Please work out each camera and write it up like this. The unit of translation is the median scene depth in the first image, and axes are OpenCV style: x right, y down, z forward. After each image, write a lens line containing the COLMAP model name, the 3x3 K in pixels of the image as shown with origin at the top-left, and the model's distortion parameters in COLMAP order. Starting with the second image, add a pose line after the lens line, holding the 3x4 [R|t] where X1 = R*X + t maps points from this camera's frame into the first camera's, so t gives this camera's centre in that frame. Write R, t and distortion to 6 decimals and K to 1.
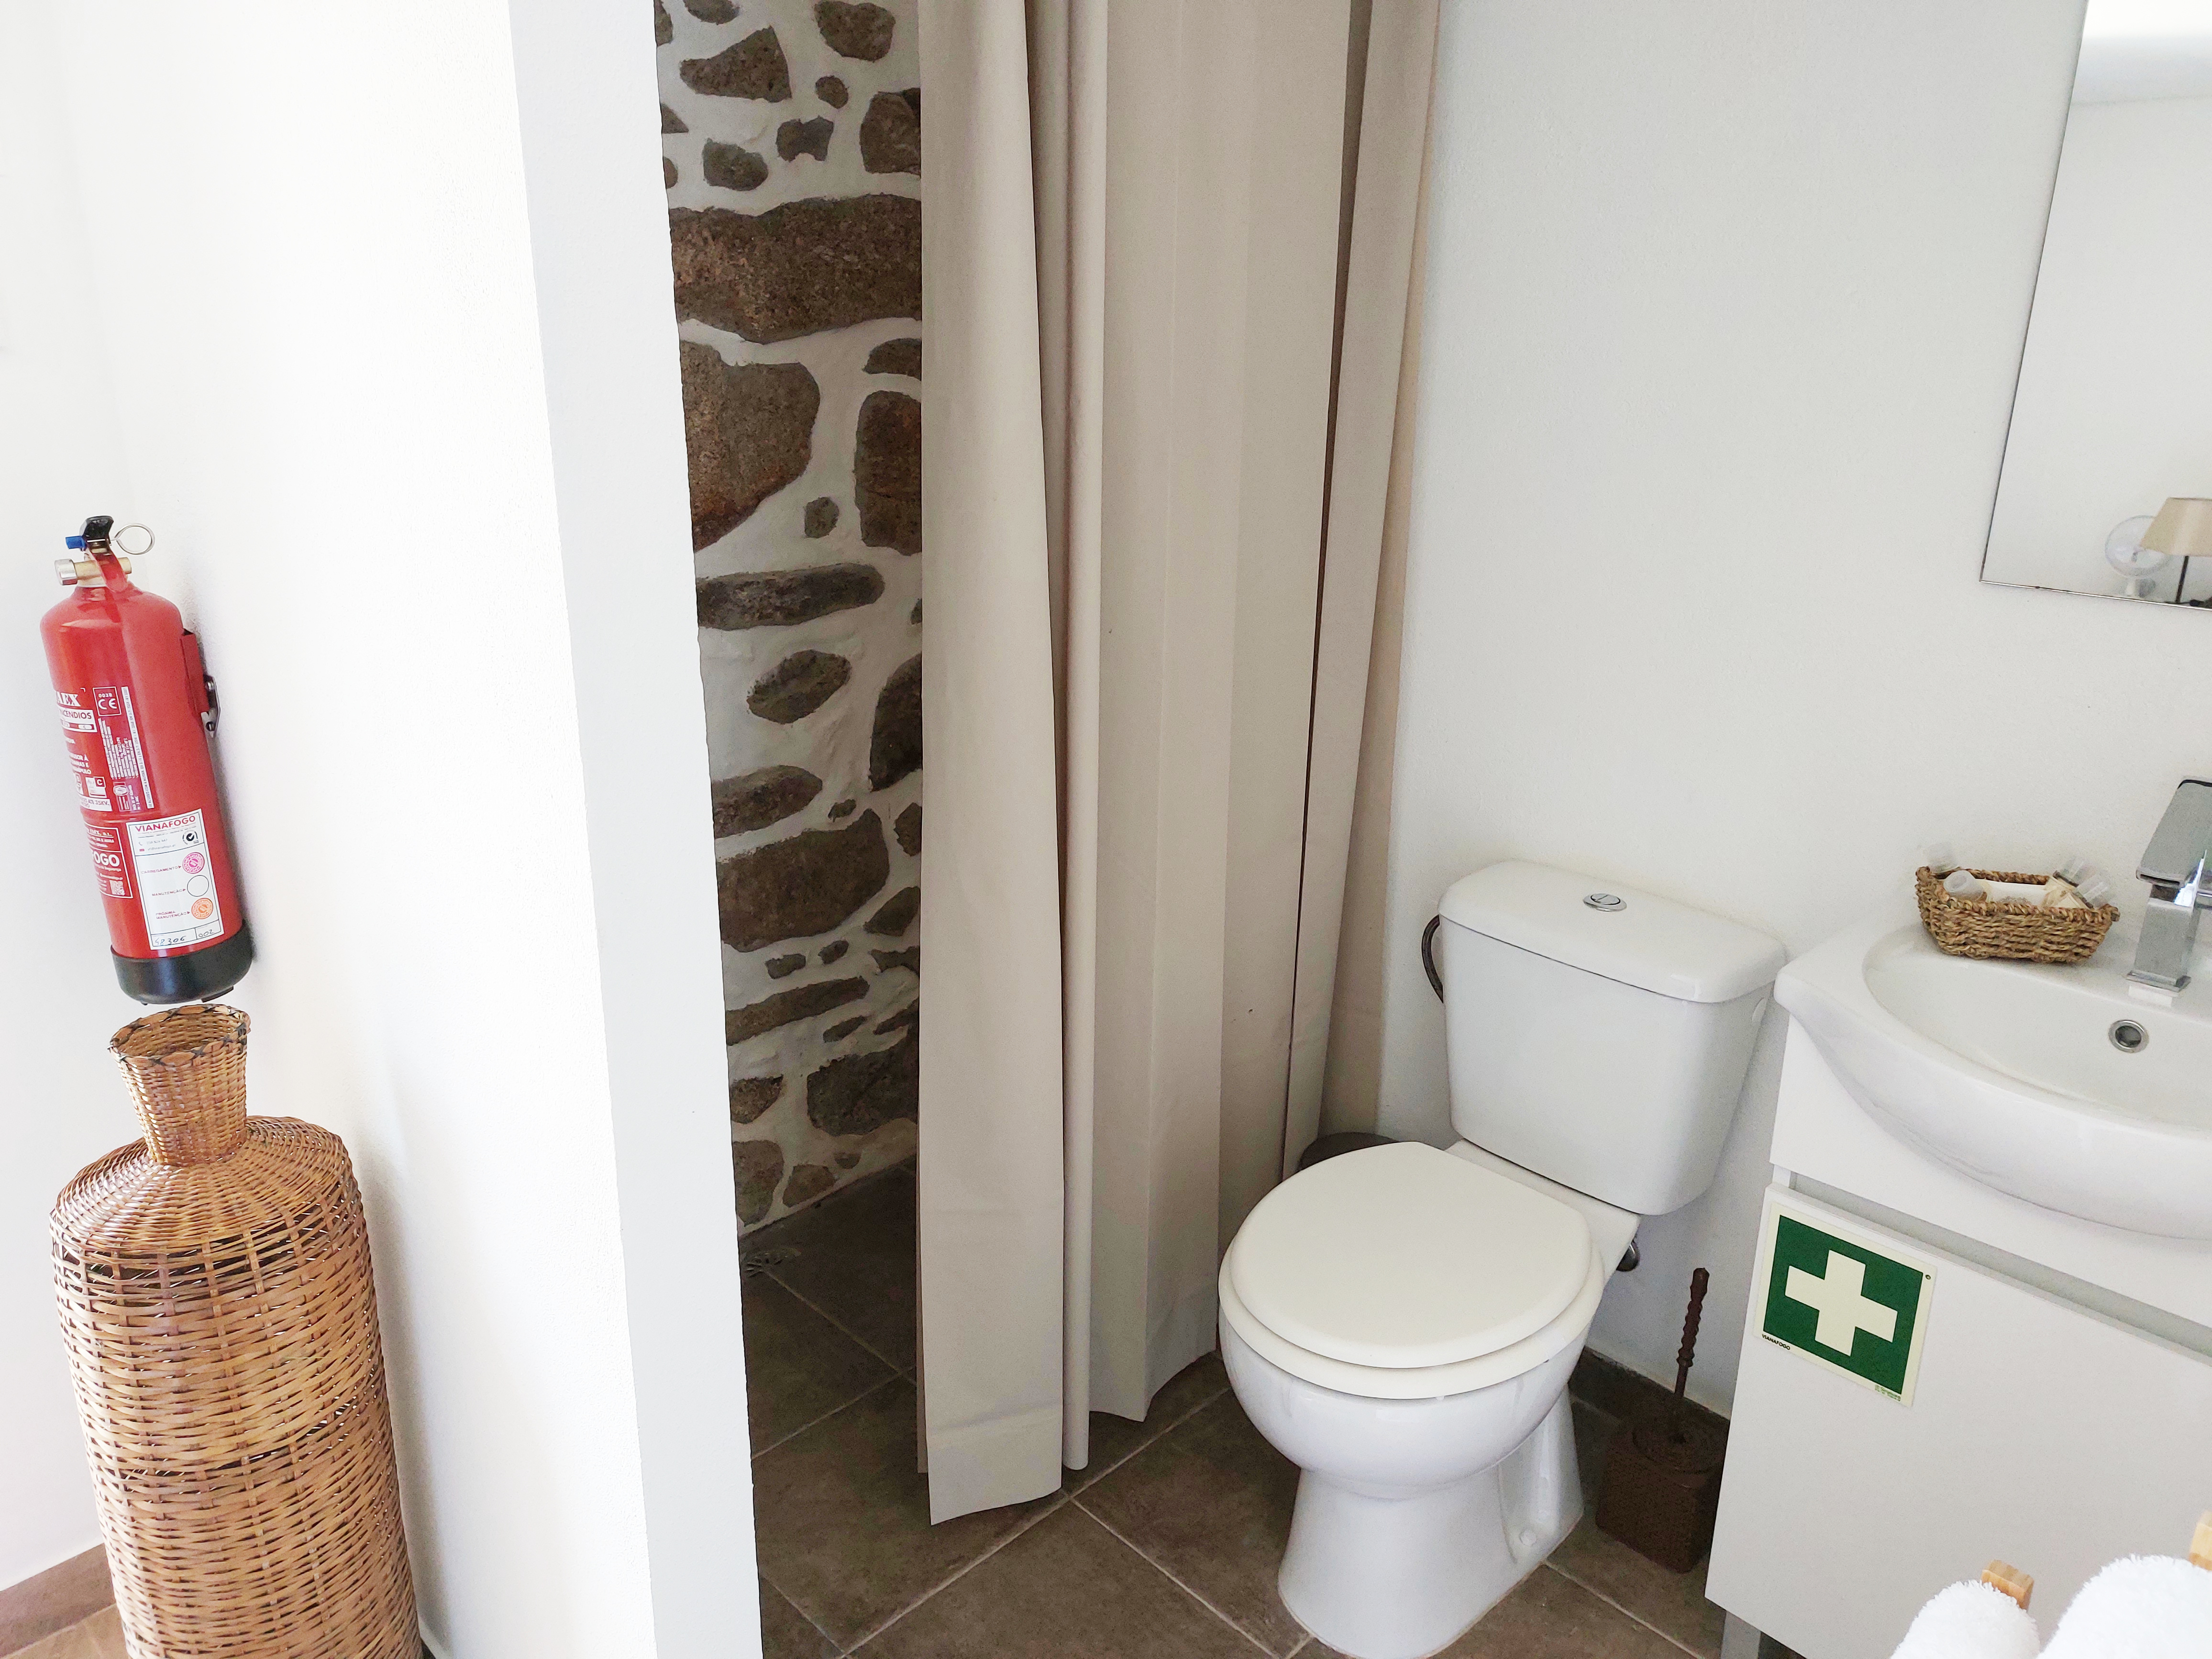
lens RADIAL K [[1591.8, 0, 1113.0], [0, 1591.8, 809.9], [0, 0, 1]] dist [0.042543, -0.043529]
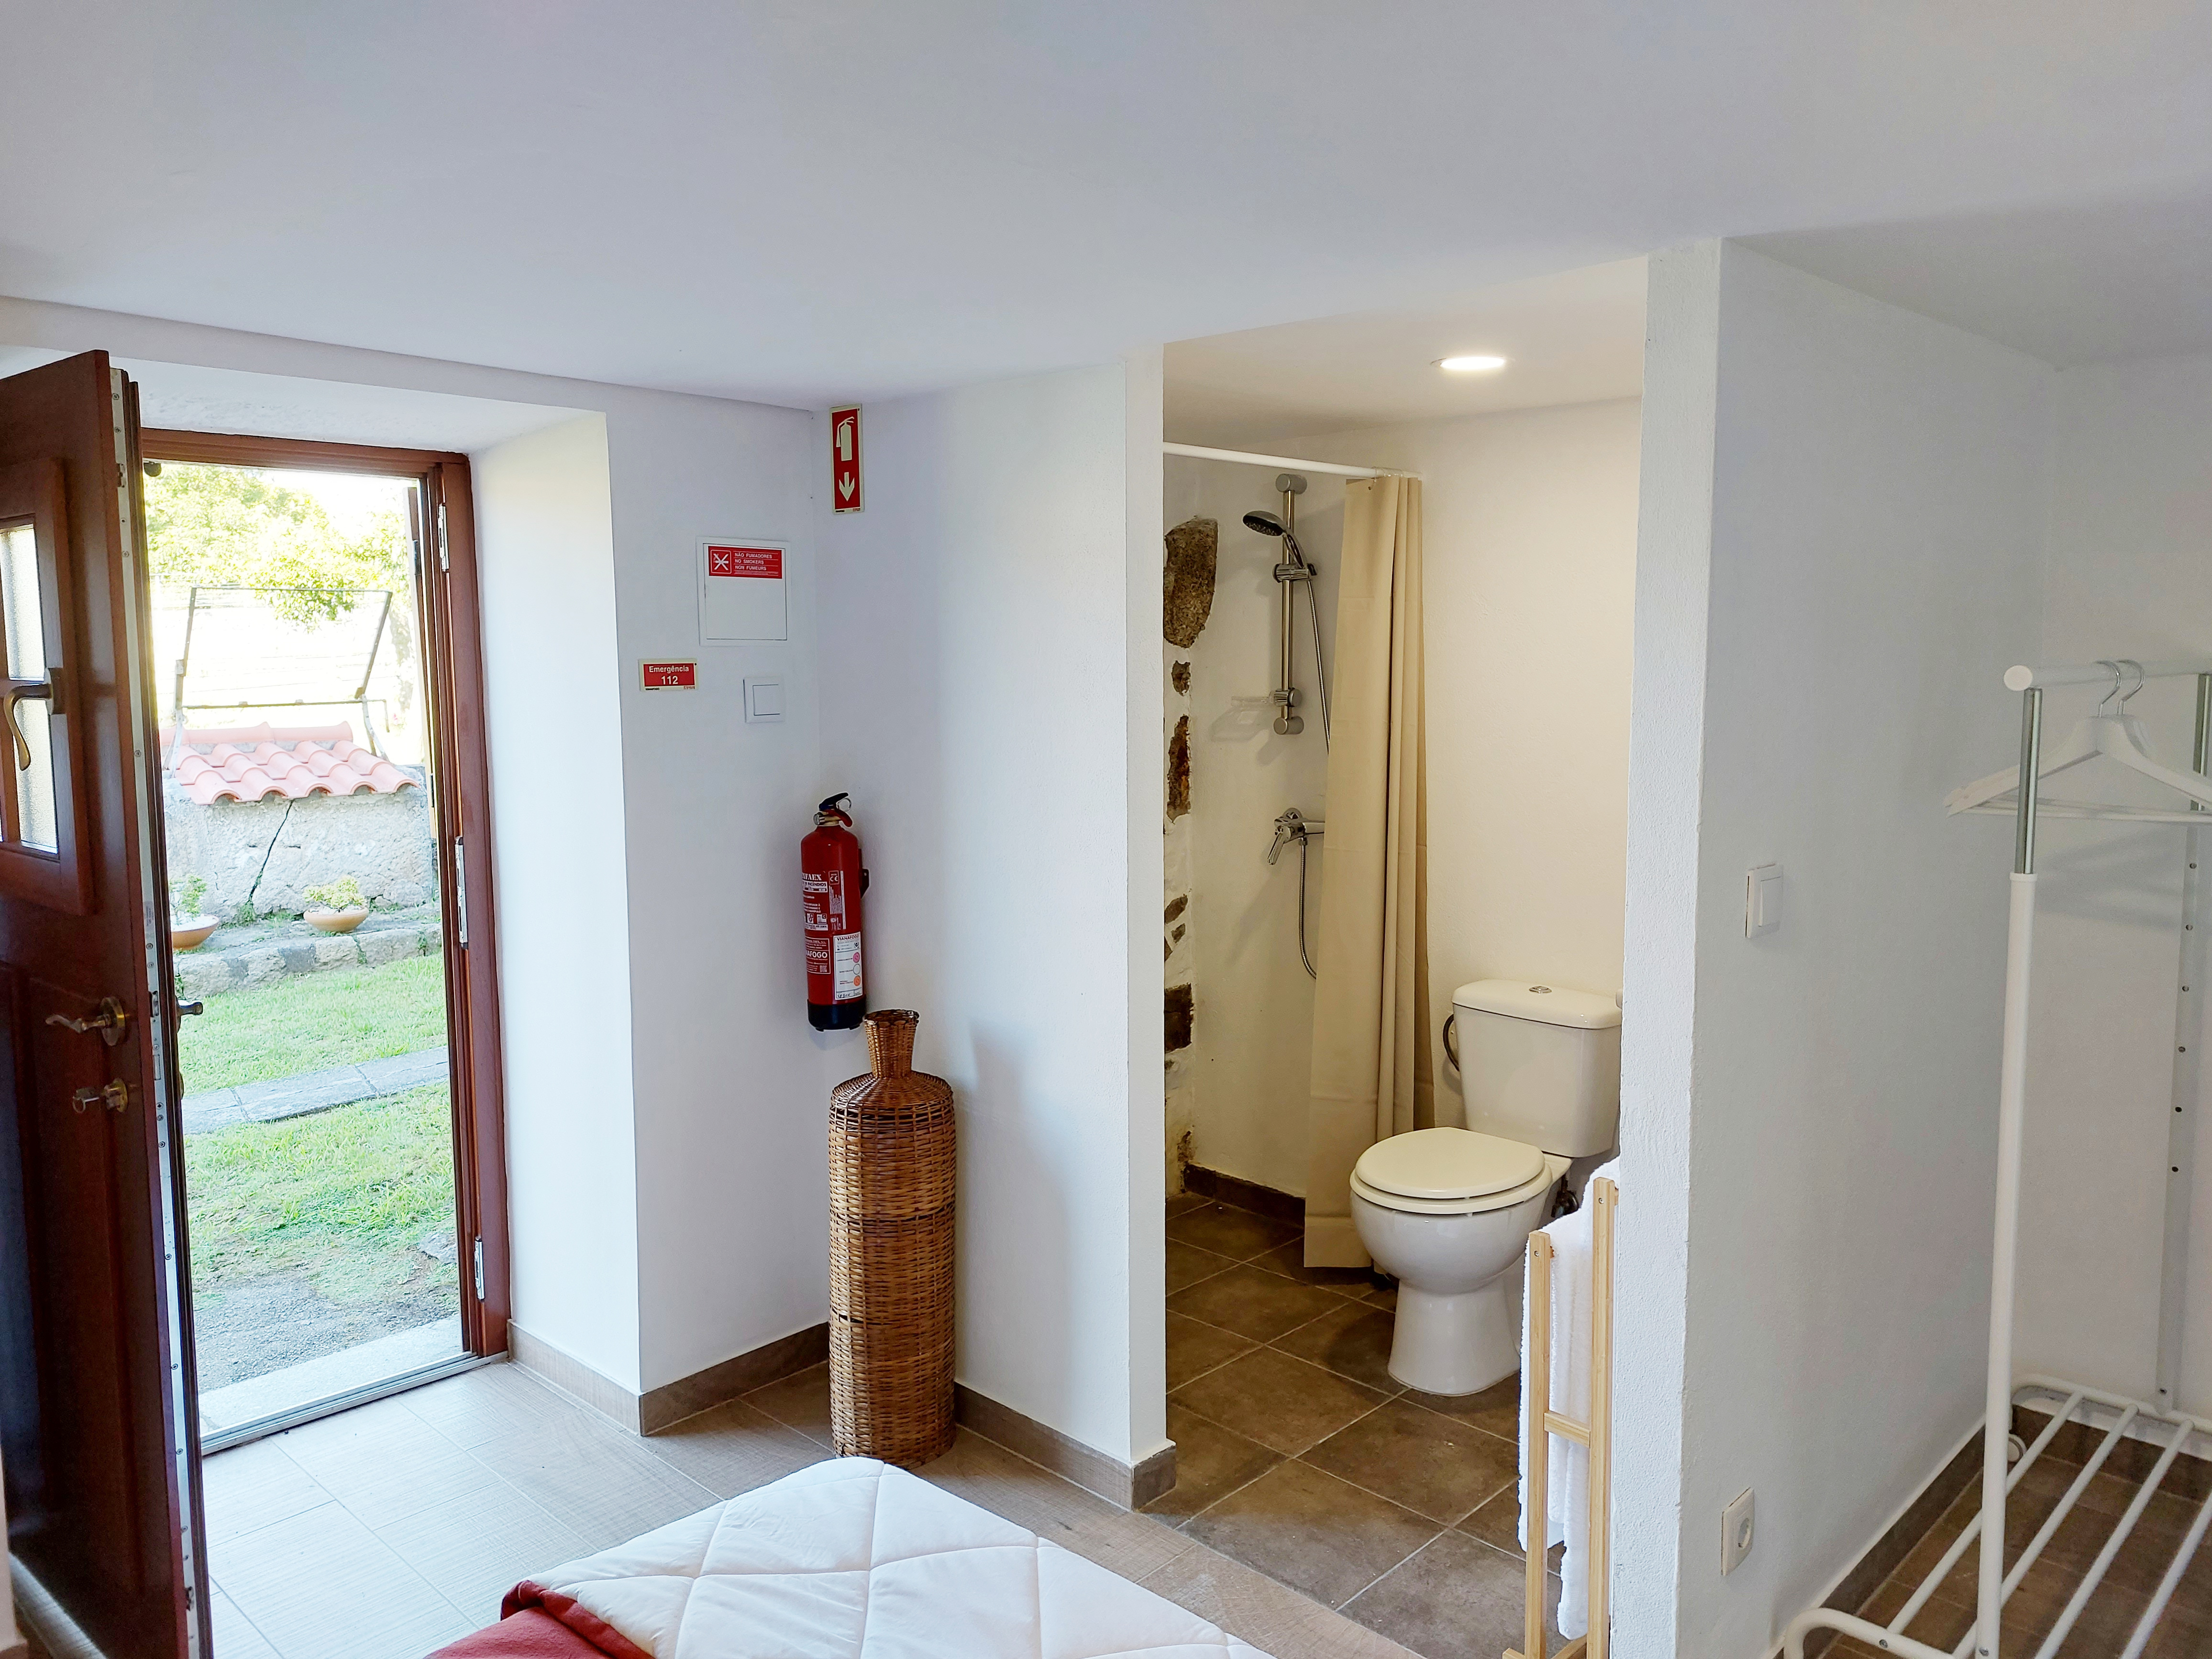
lens RADIAL K [[1591.8, 0, 1125.1], [0, 1591.8, 812.1], [0, 0, 1]] dist [0.042543, -0.043529]
pose [[0.999548, -0.022171, 0.020282, -0.248685], [0.026015, 0.976296, -0.214872, 0.289147], [-0.015037, 0.215302, 0.976432, -1.020334]]
